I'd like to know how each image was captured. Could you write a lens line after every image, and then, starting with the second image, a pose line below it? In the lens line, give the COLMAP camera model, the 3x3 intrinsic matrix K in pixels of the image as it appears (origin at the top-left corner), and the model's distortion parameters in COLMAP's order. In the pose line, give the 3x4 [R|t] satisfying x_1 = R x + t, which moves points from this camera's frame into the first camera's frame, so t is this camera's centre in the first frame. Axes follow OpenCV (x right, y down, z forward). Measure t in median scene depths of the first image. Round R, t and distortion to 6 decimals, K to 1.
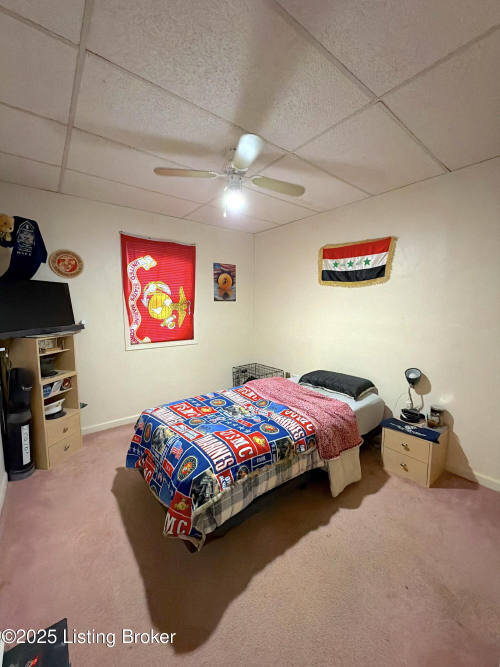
lens RADIAL K [[266.0, 0, 250.5], [0, 266.0, 331.3], [0, 0, 1]] dist [0.002768, 0.000354]
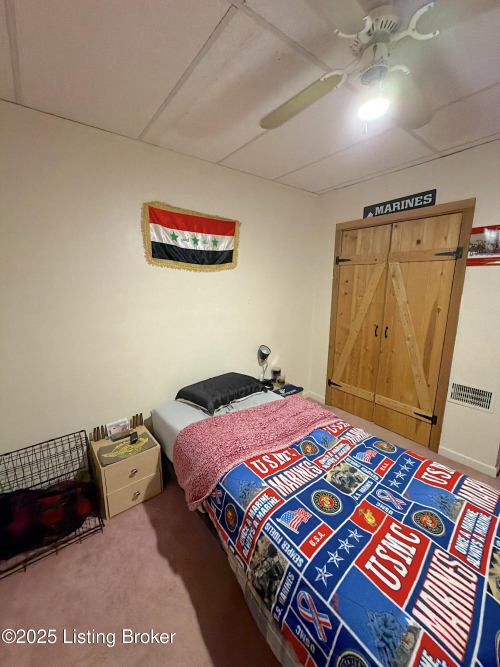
lens RADIAL K [[266.0, 0, 249.8], [0, 266.0, 332.4], [0, 0, 1]] dist [0.002768, 0.000354]
pose [[0.006936, -0.204106, 0.978924, -0.489455], [0.106334, 0.973548, 0.202231, -0.150519], [-0.994306, 0.102690, 0.028456, 0.955718]]
